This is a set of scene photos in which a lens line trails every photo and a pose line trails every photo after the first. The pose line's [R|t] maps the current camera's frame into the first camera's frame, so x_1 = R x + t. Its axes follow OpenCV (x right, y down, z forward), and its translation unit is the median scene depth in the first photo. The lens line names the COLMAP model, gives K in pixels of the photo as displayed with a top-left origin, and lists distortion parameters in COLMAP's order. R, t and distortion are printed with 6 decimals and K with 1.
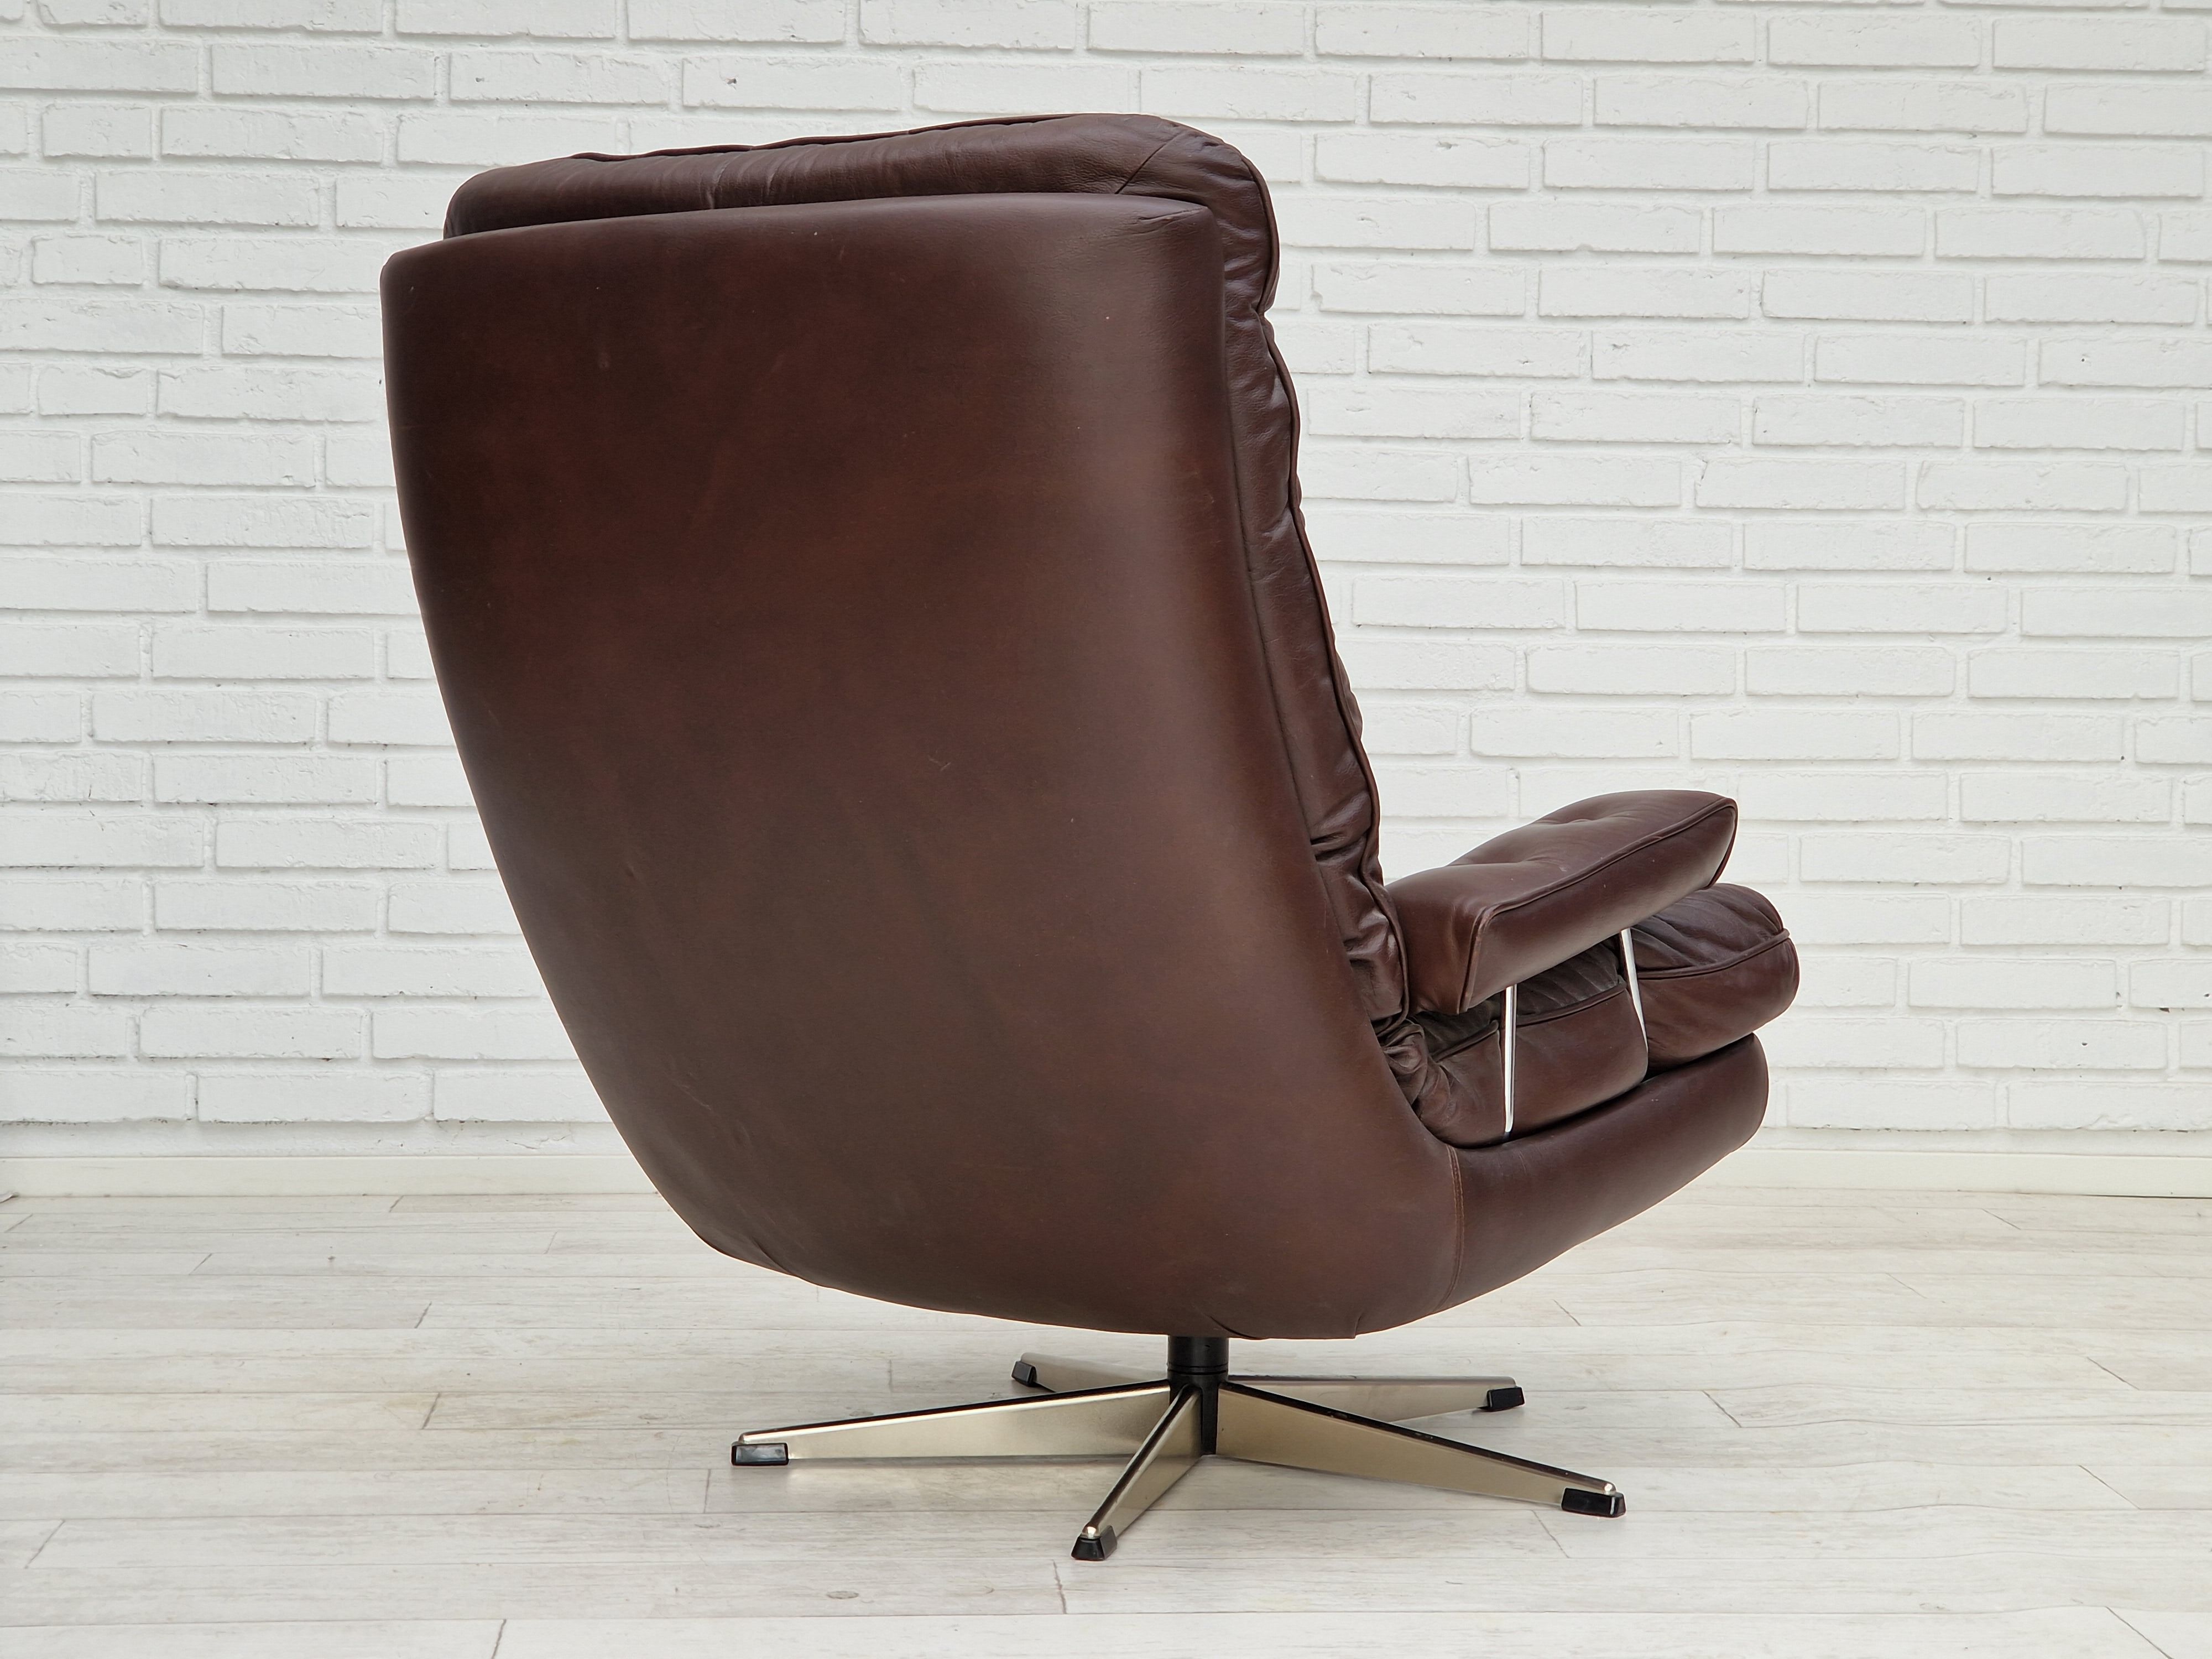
lens RADIAL K [[4196.5, 0, 1152.2], [0, 4196.5, 821.4], [0, 0, 1]] dist [0.094951, 0.000000]
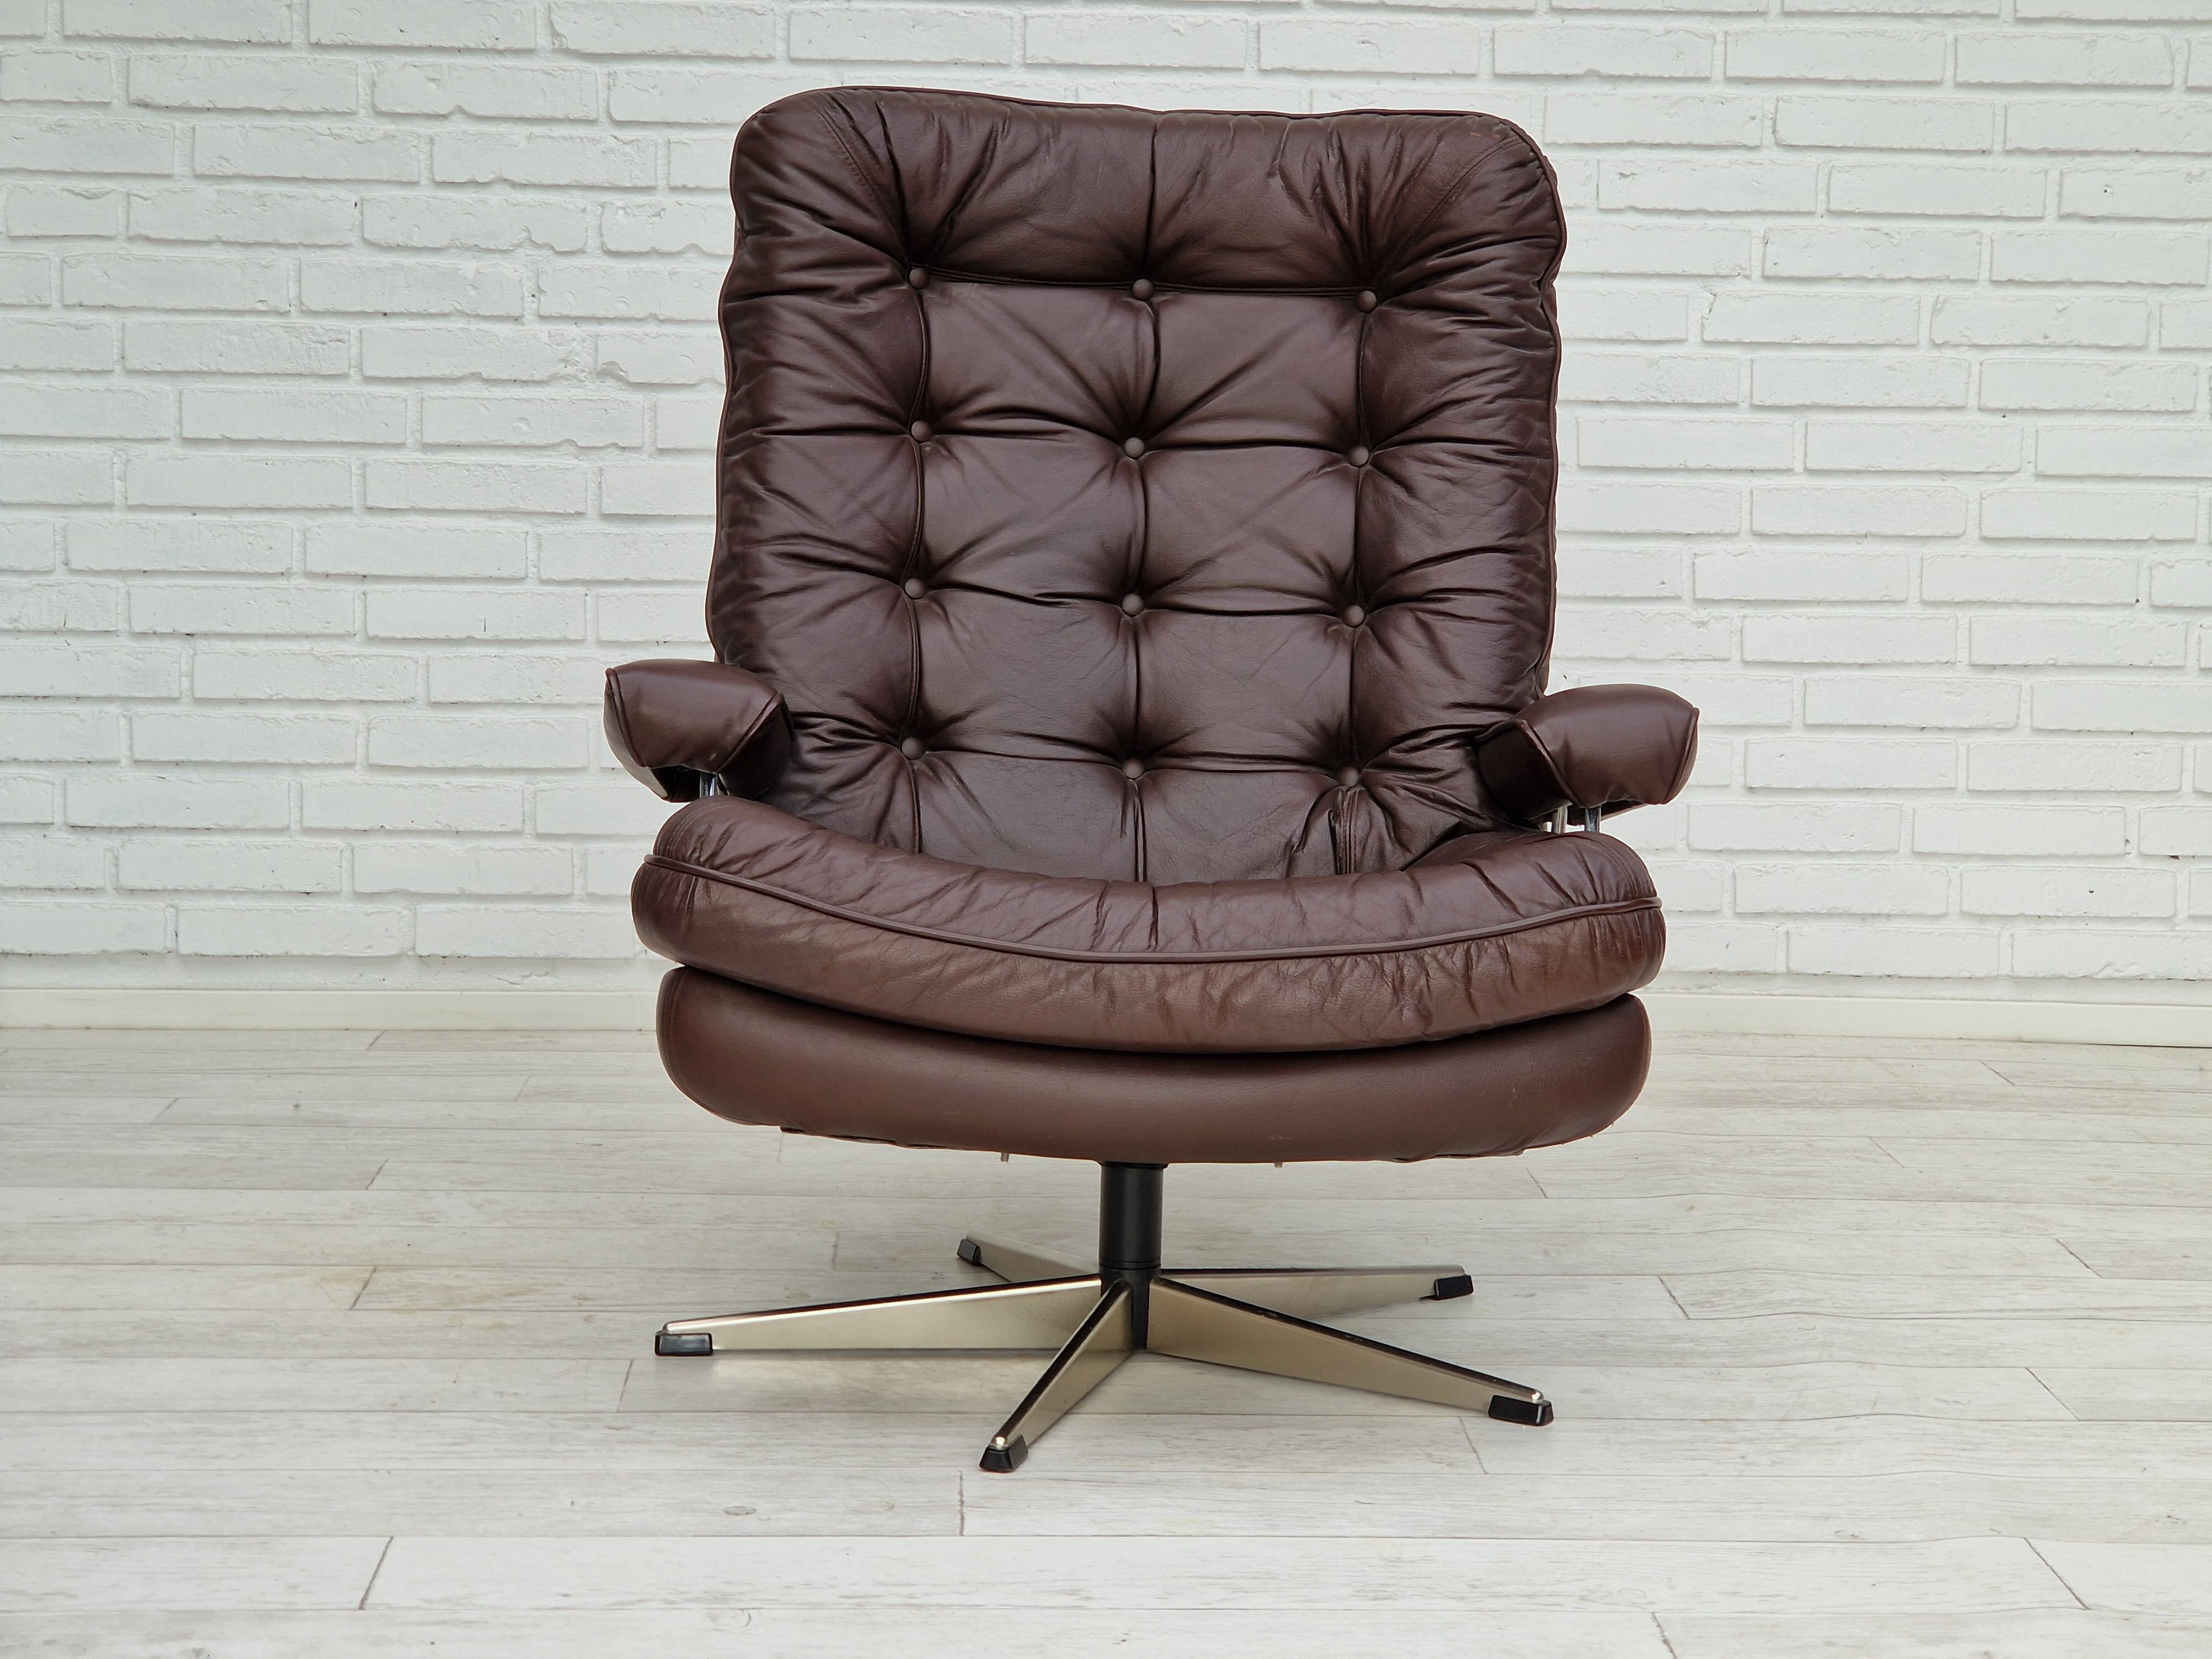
lens RADIAL K [[4196.5, 0, 1180.4], [0, 4196.5, 816.2], [0, 0, 1]] dist [0.094951, 0.000000]
pose [[0.999767, 0.009502, -0.019377, 0.028569], [-0.008290, 0.998061, 0.061695, -0.024520], [0.019925, -0.061520, 0.997907, 0.016781]]
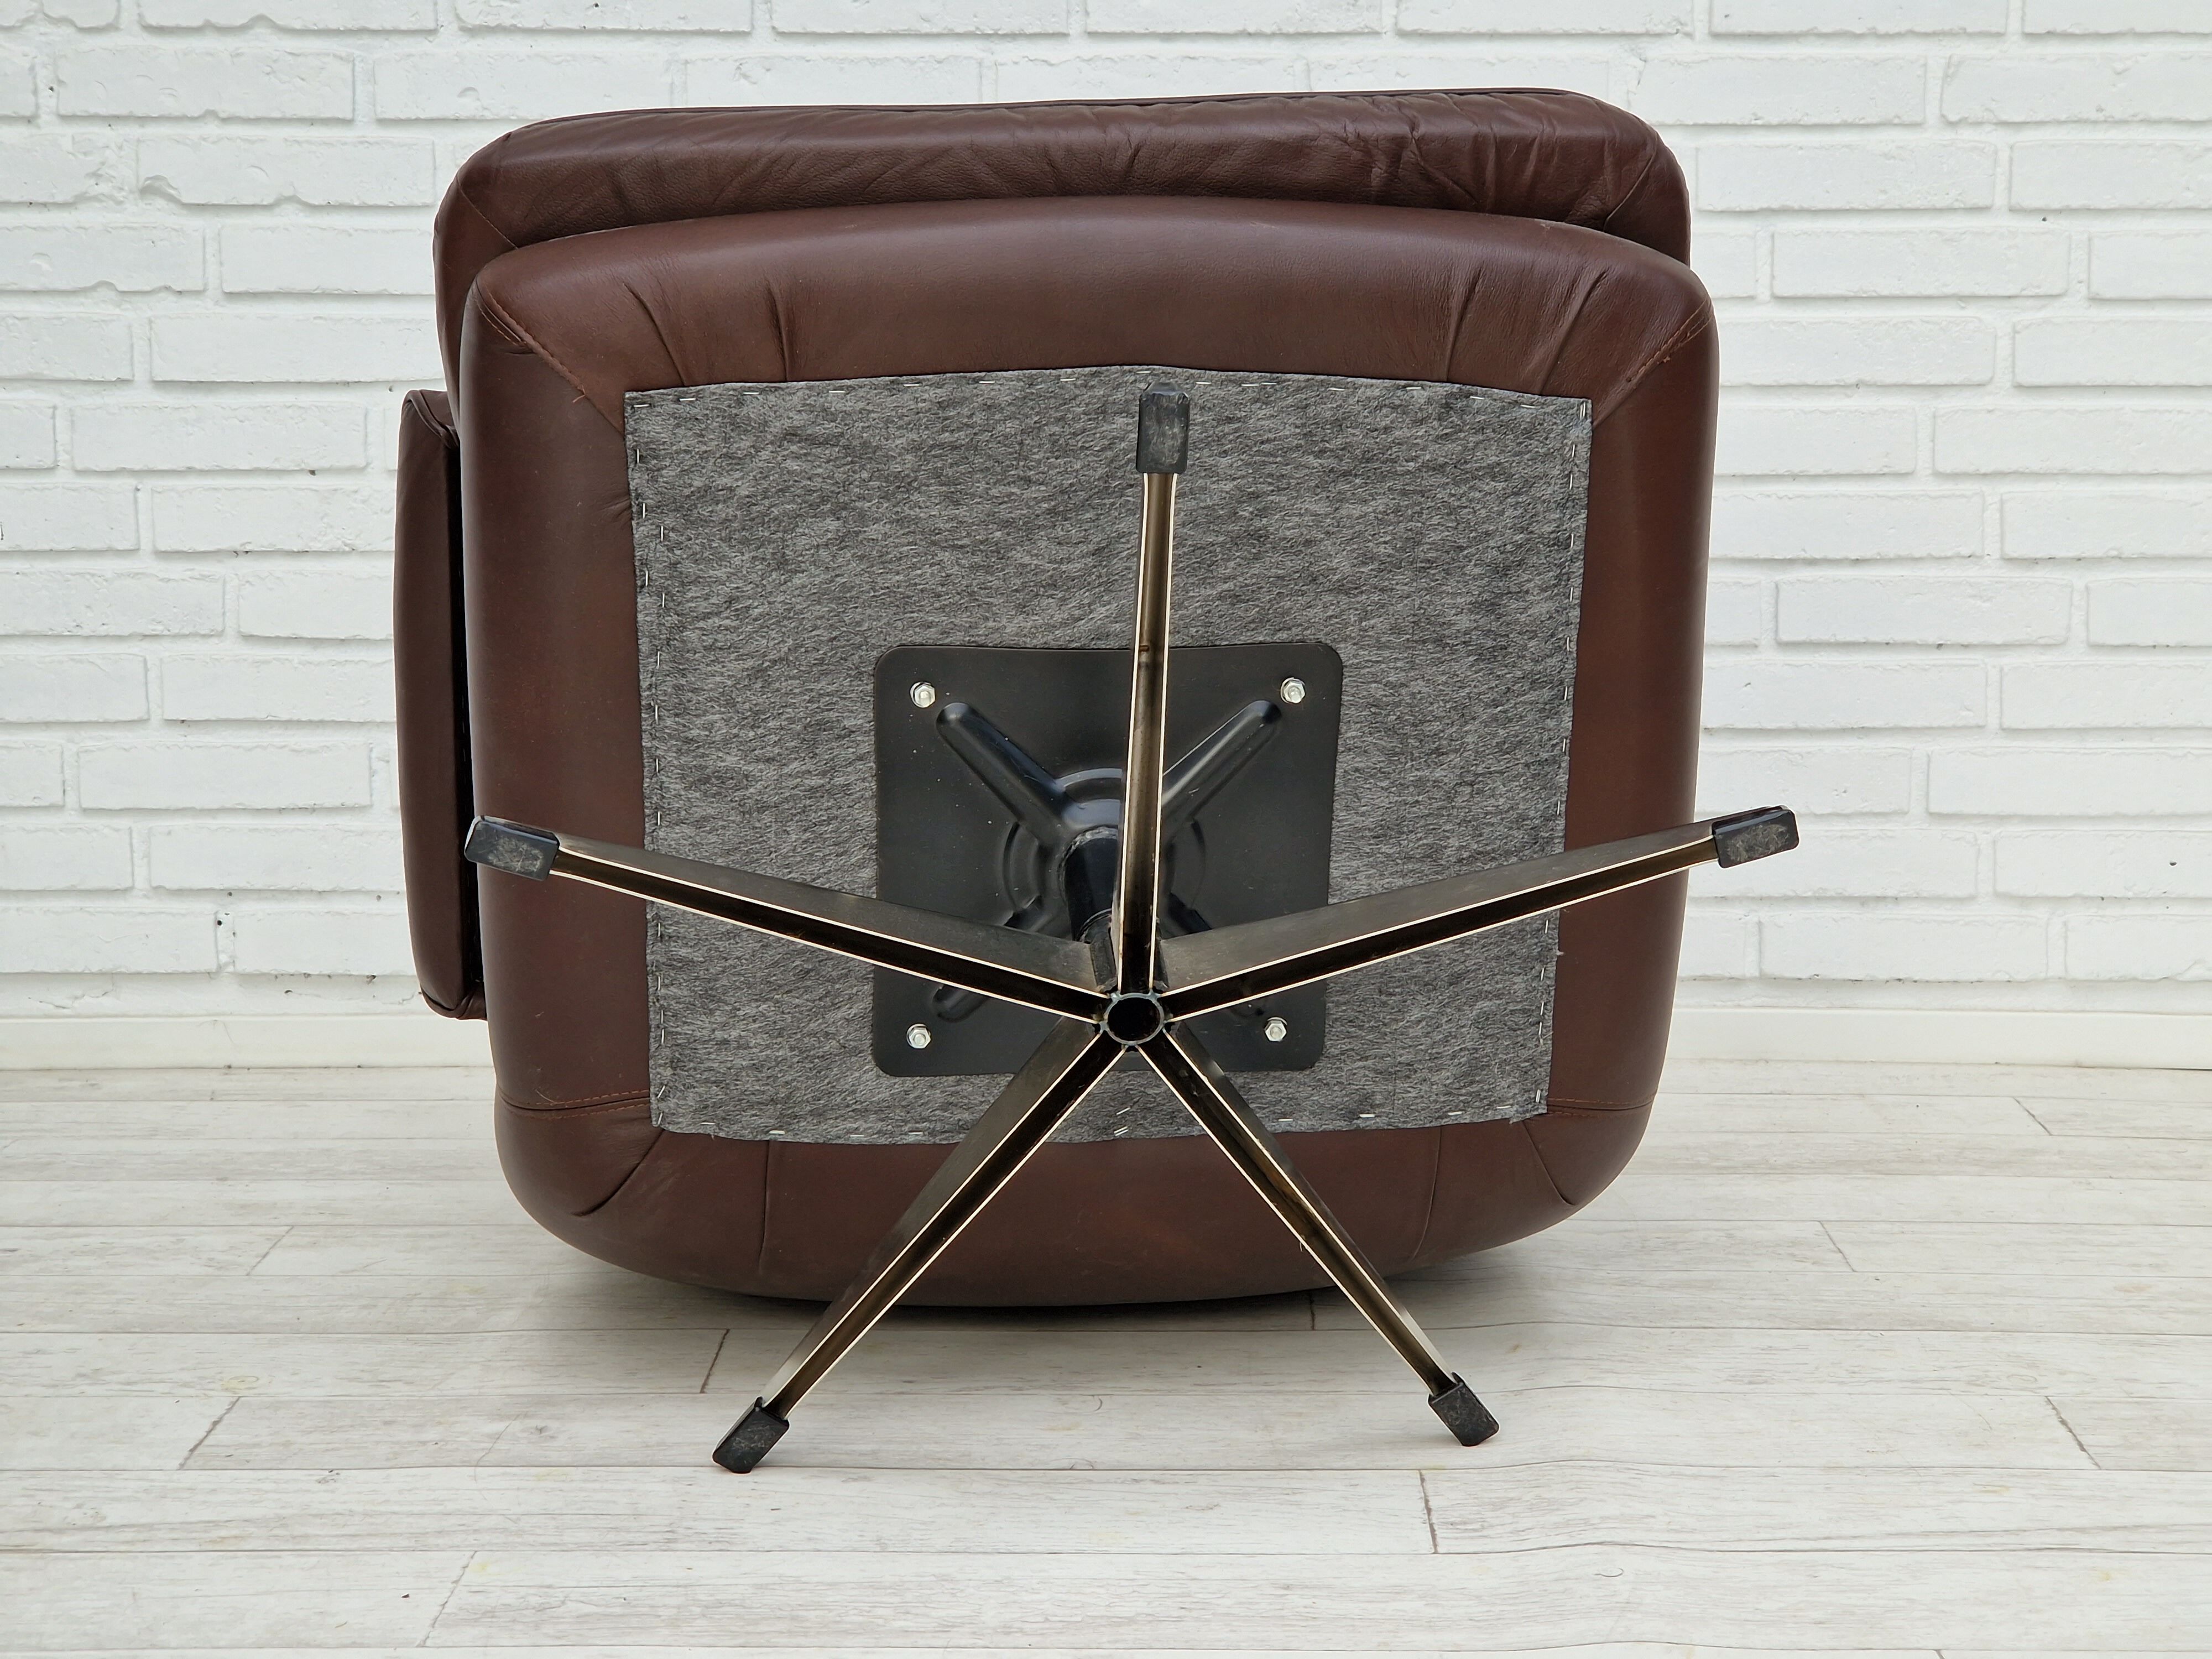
lens RADIAL K [[4196.5, 0, 1182.3], [0, 4196.5, 816.2], [0, 0, 1]] dist [0.094951, 0.000000]
pose [[0.996958, -0.000590, -0.077942, 0.111350], [0.006415, 0.997199, 0.074517, -0.011103], [0.077680, -0.074791, 0.994169, 0.273643]]
